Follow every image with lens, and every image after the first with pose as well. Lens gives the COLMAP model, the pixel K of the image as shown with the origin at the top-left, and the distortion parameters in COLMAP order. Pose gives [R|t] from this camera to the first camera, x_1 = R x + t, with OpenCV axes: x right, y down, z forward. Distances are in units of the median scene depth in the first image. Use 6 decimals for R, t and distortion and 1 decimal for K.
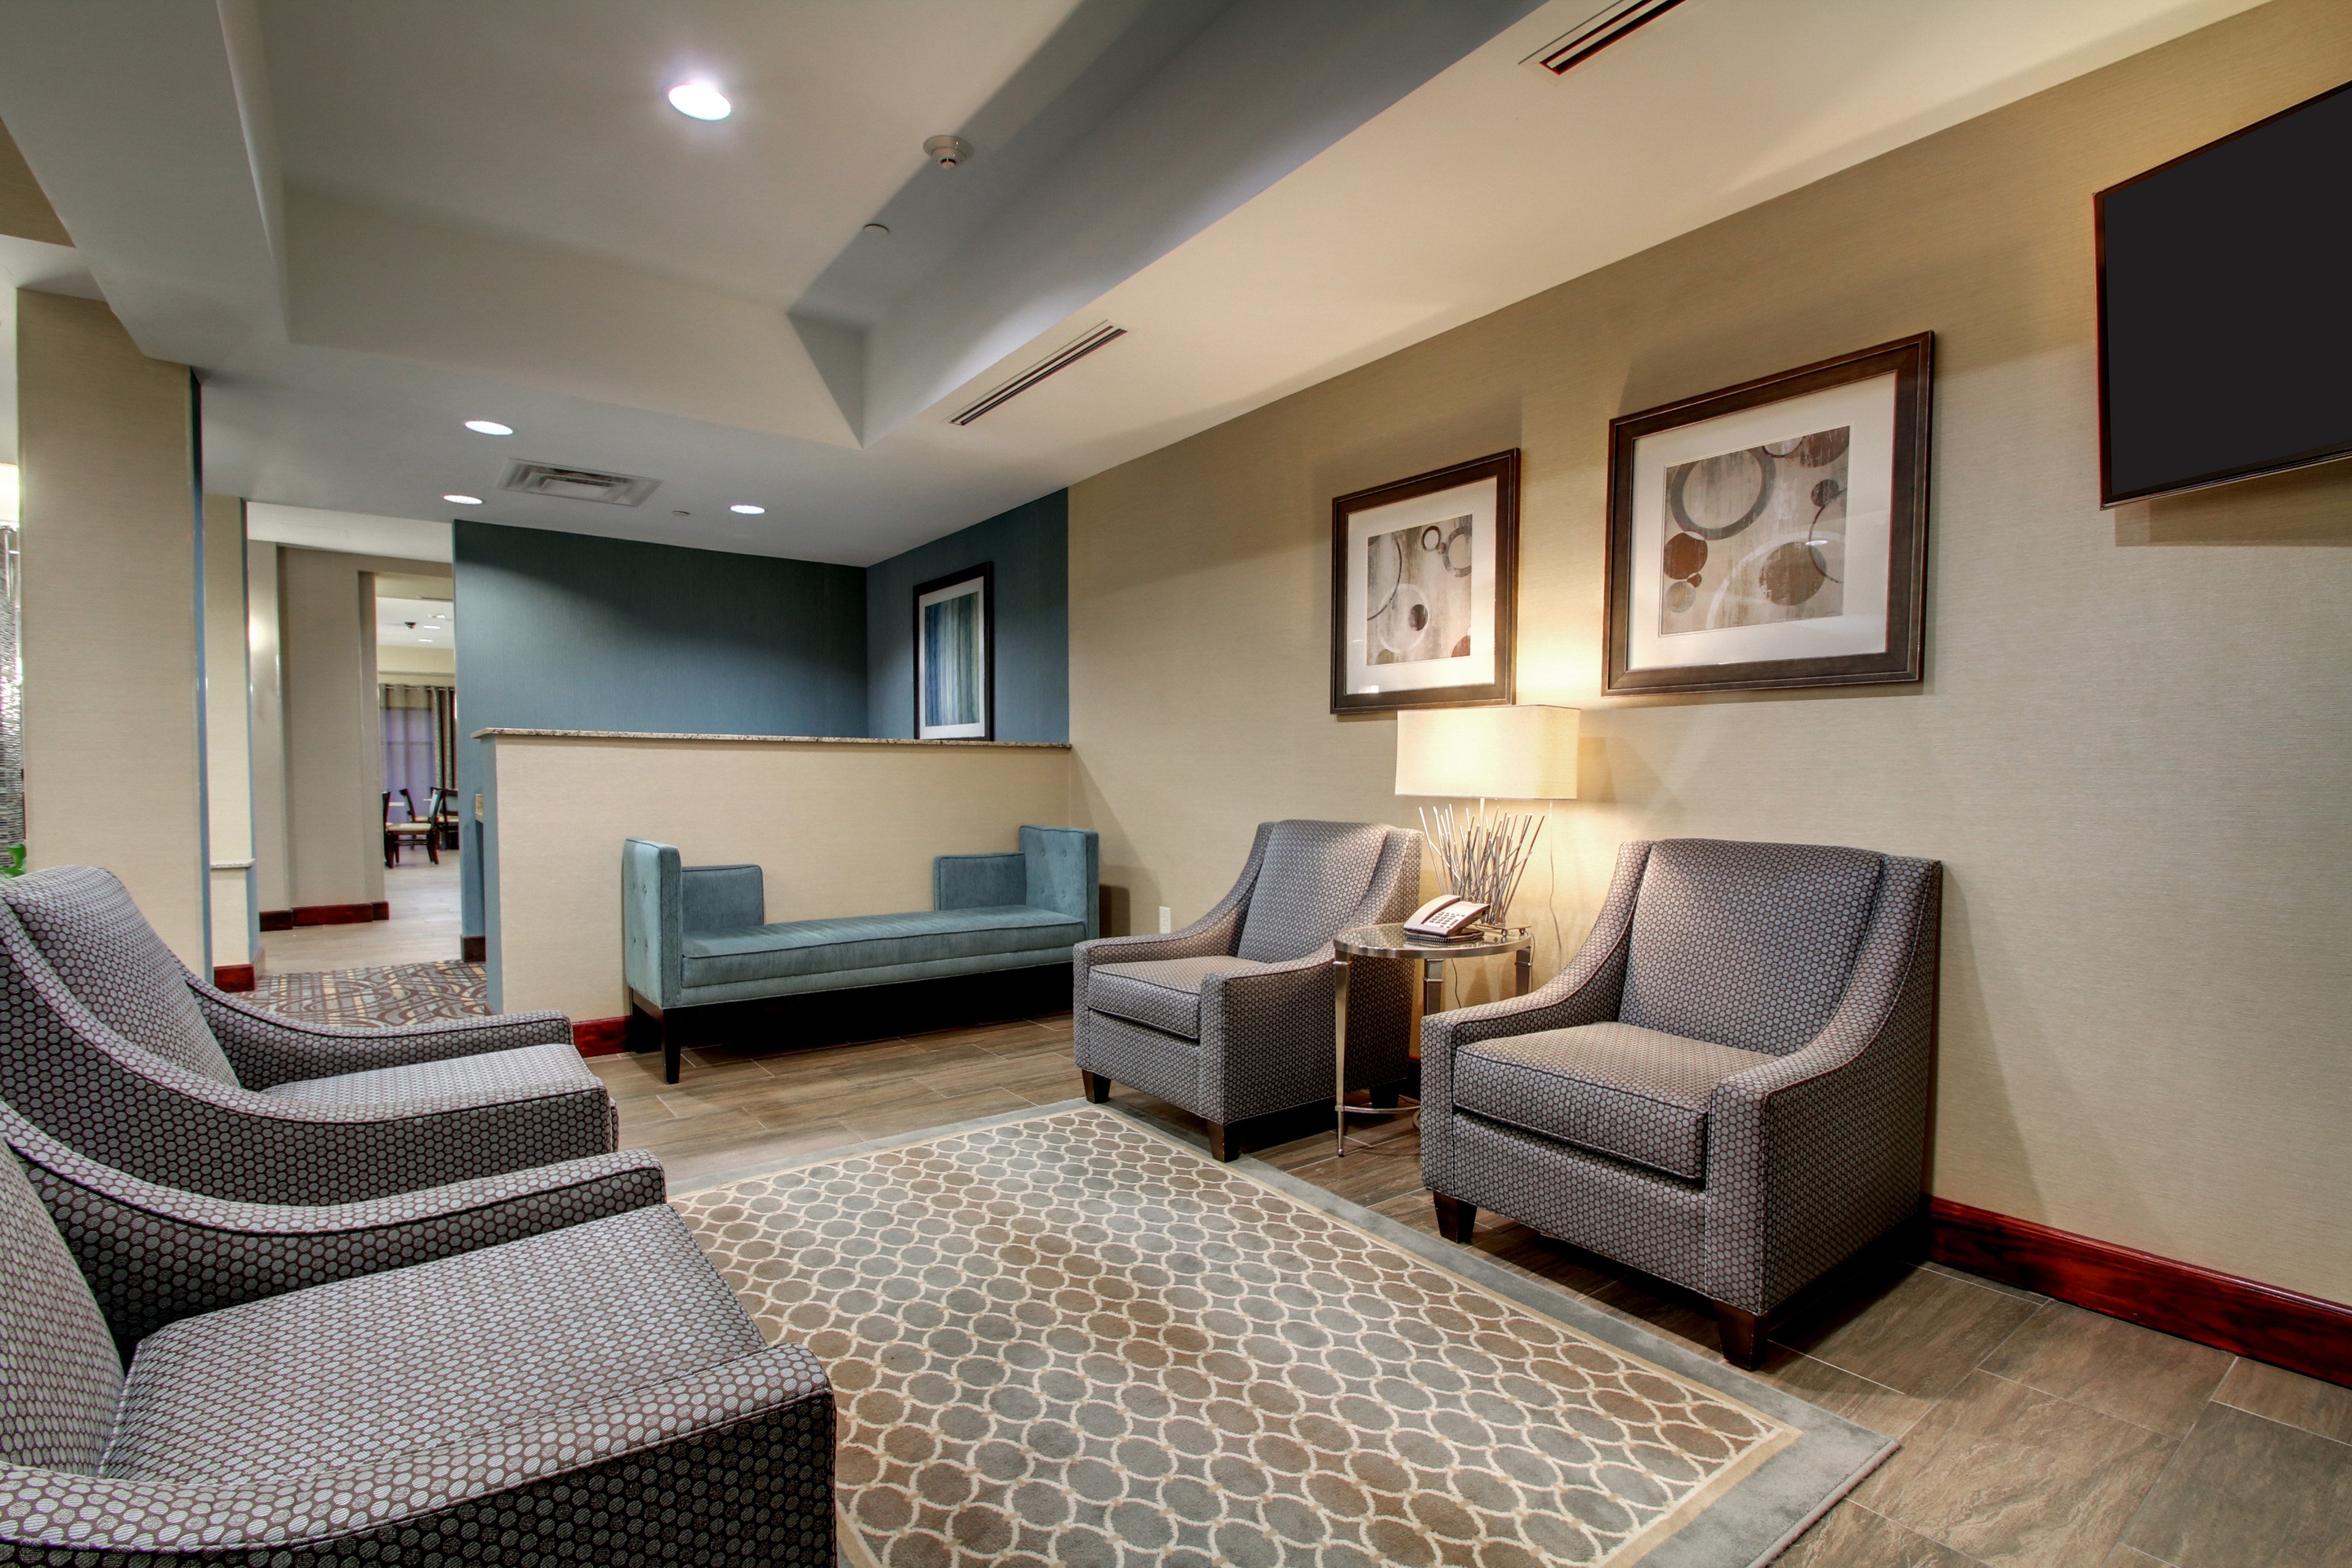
lens RADIAL K [[1100.6, 0, 1163.3], [0, 1100.6, 814.7], [0, 0, 1]] dist [-0.000709, -0.000200]
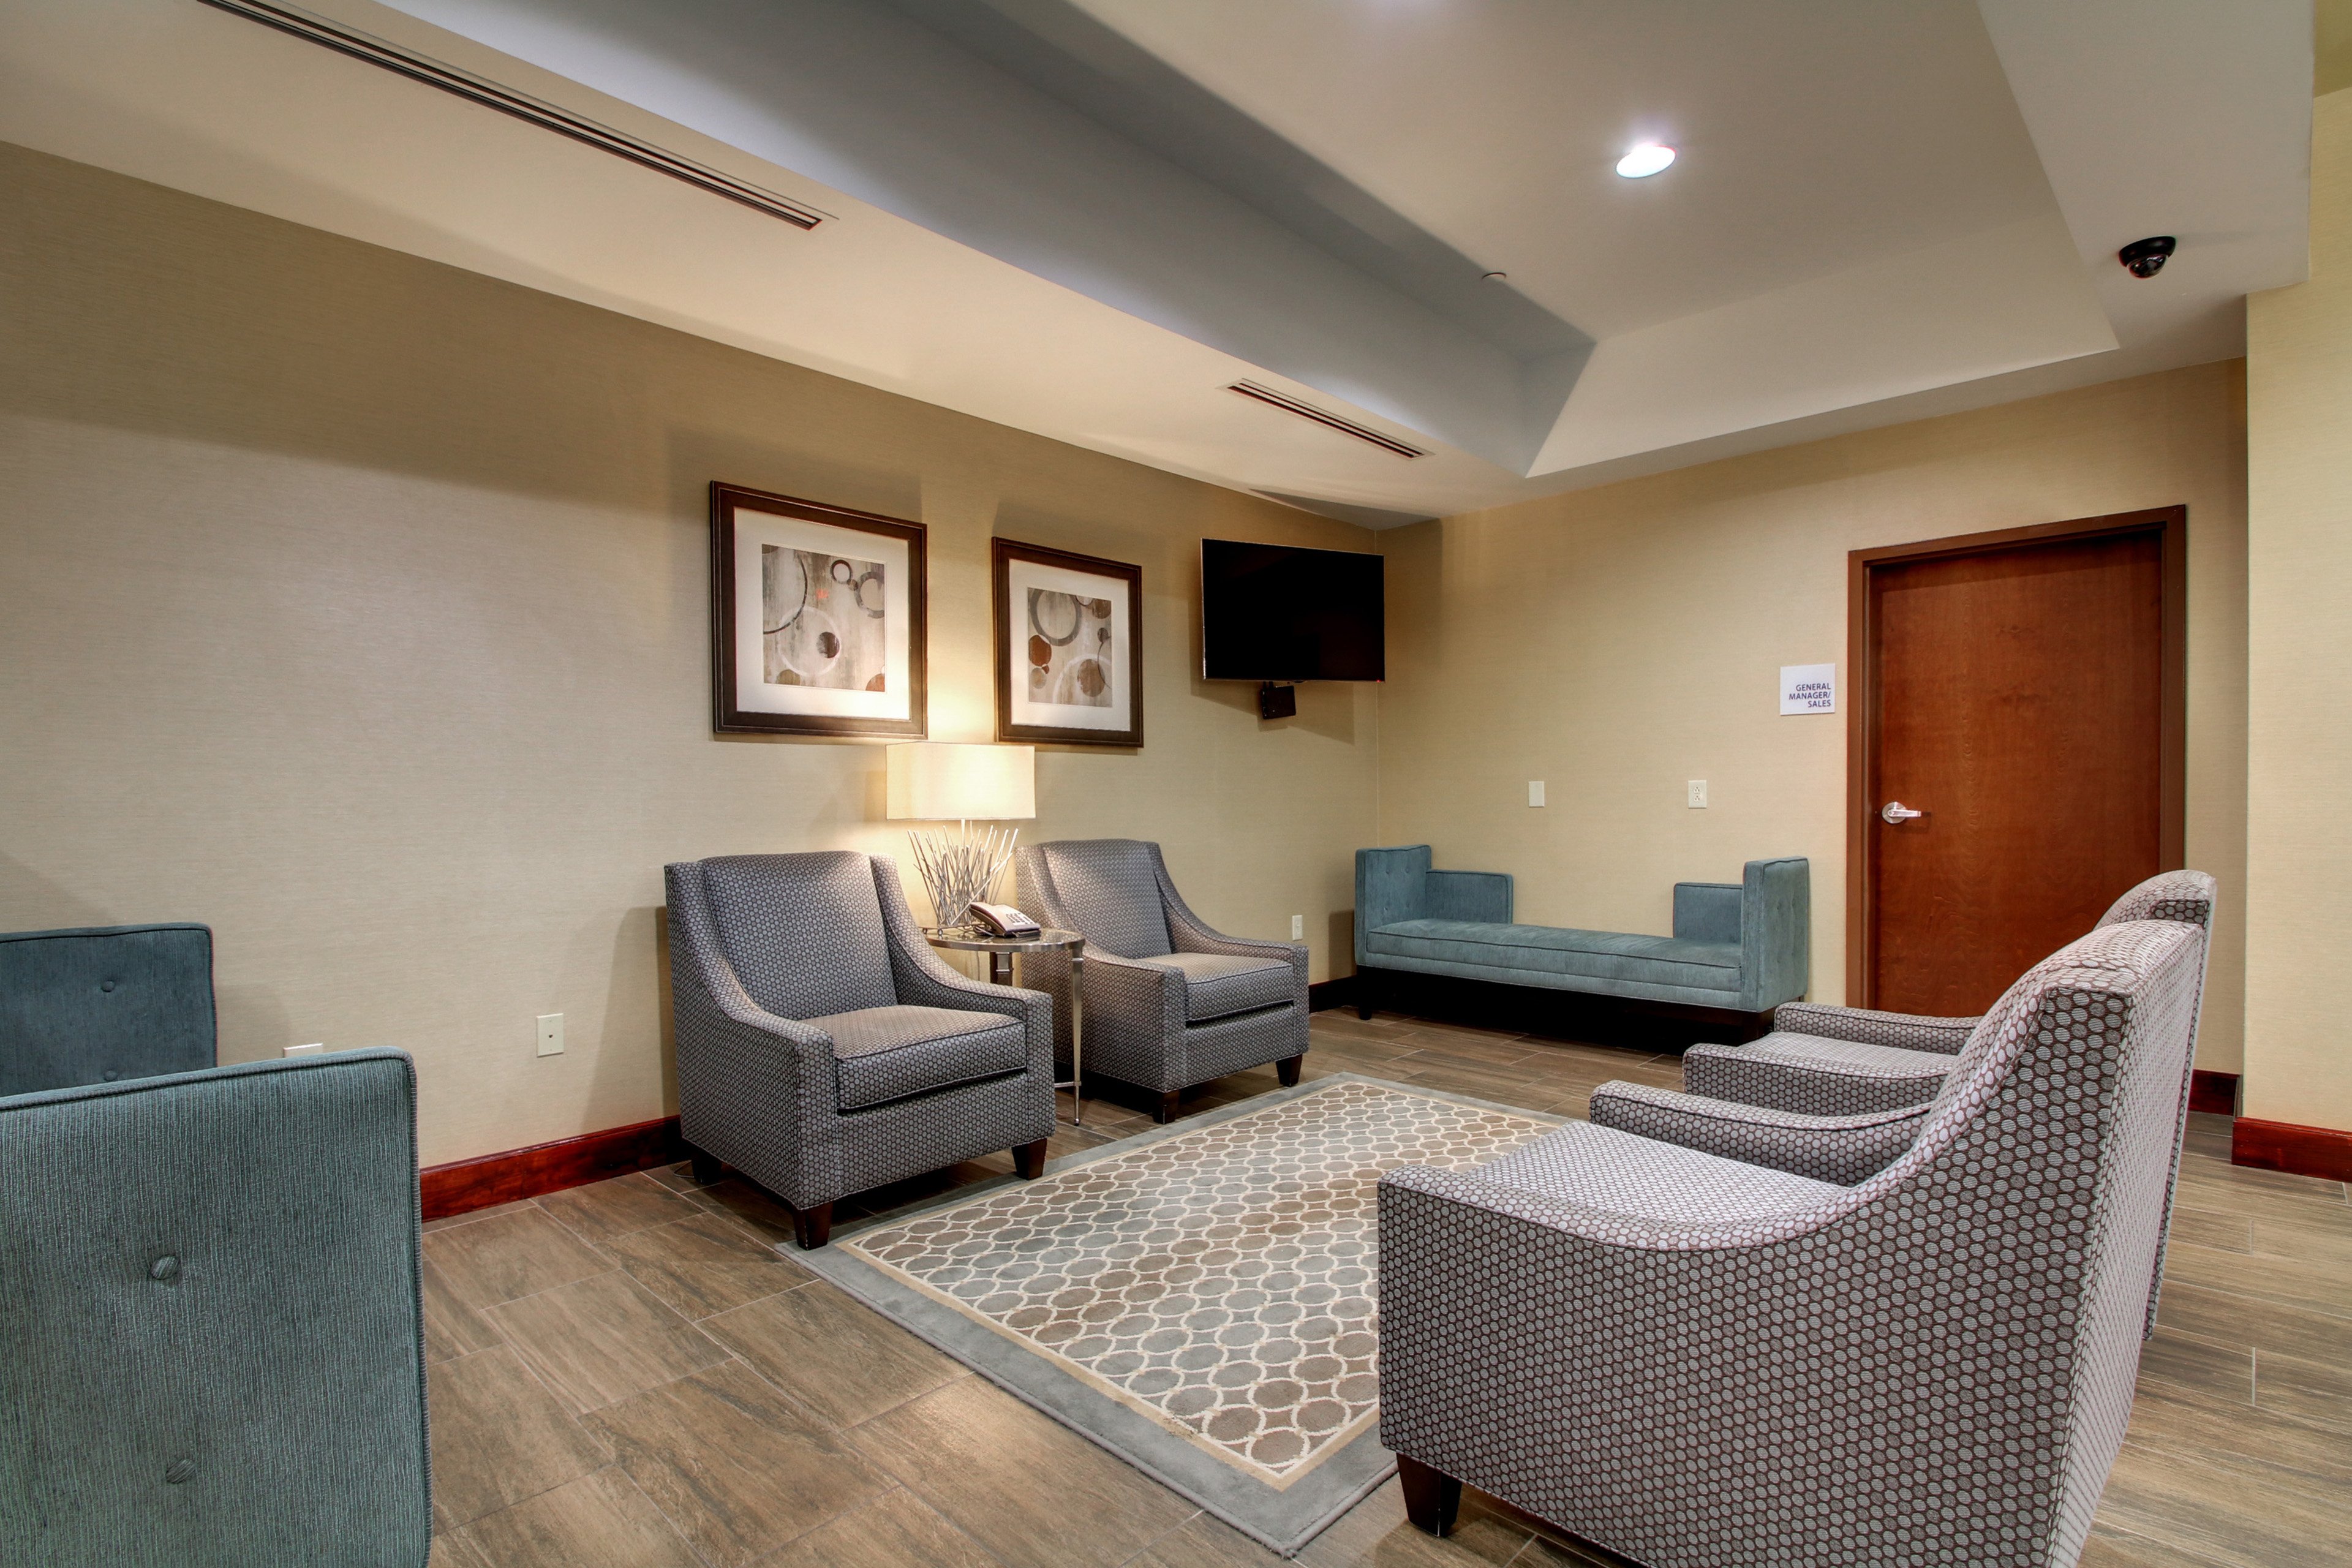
lens RADIAL K [[1100.6, 0, 1163.3], [0, 1100.6, 814.7], [0, 0, 1]] dist [-0.000709, -0.000200]
pose [[-0.160655, -0.012672, 0.986929, -0.883671], [0.048748, 0.998595, 0.020757, -0.032859], [-0.985806, 0.051445, -0.159811, 0.942710]]
